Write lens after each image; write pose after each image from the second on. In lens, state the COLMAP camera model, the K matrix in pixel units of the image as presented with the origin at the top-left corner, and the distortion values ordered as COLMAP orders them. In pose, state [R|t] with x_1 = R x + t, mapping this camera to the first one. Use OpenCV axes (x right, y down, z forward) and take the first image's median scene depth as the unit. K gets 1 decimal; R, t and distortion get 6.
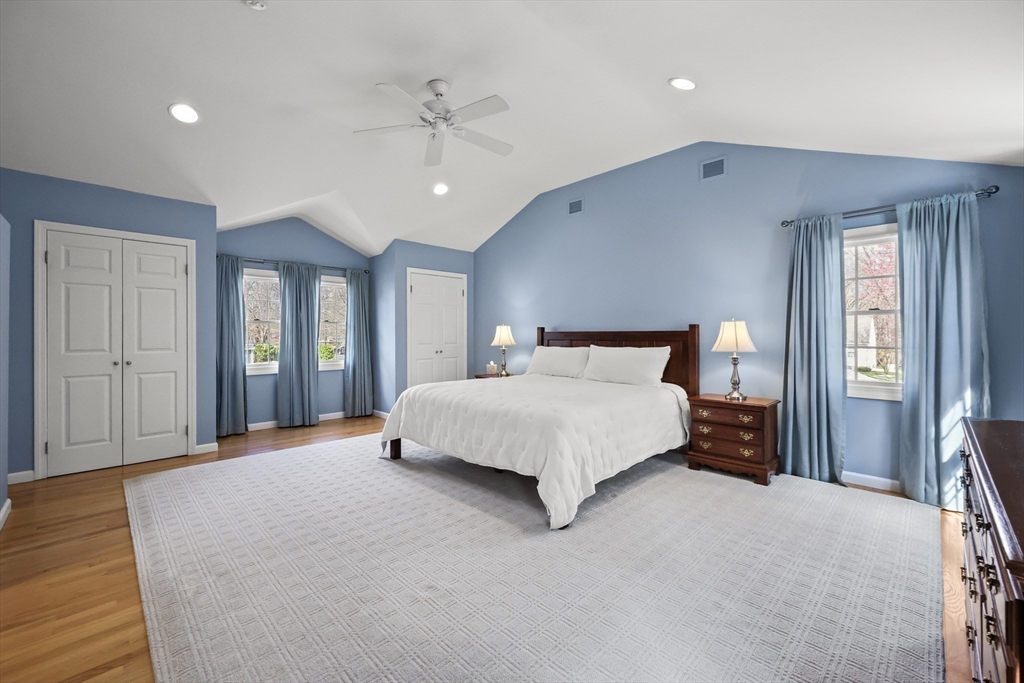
lens RADIAL K [[424.9, 0, 514.4], [0, 424.9, 333.9], [0, 0, 1]] dist [0.003932, 0.000381]
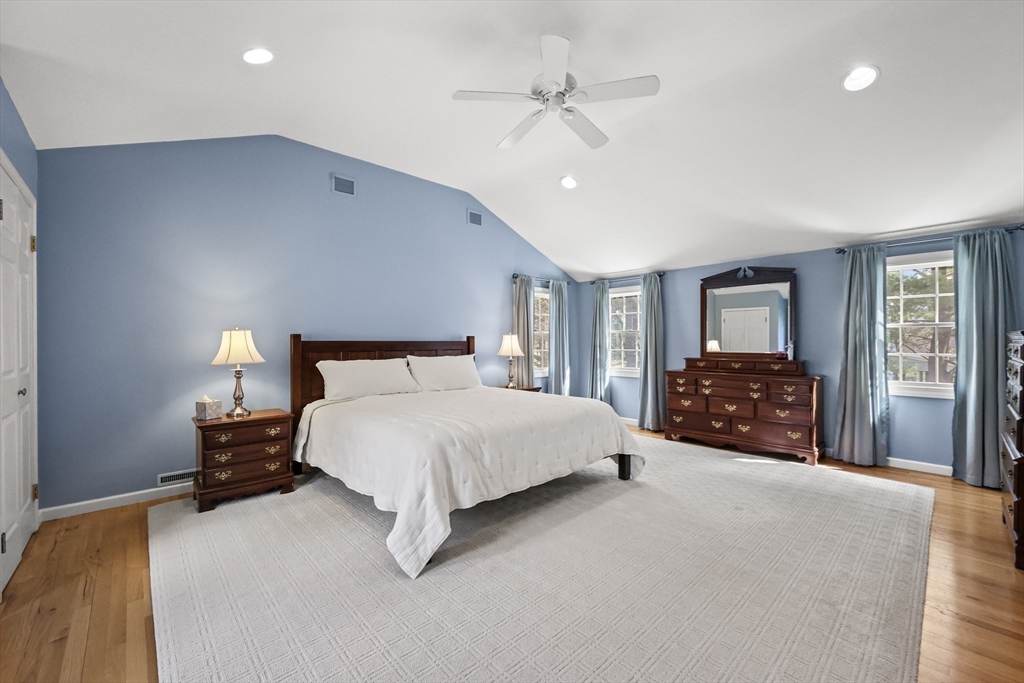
lens RADIAL K [[424.9, 0, 509.6], [0, 424.9, 341.2], [0, 0, 1]] dist [0.003932, 0.000381]
pose [[0.012580, 0.008117, 0.999888, -0.653441], [0.002691, 0.999963, -0.008151, 0.002358], [-0.999917, 0.002793, 0.012558, 0.676880]]
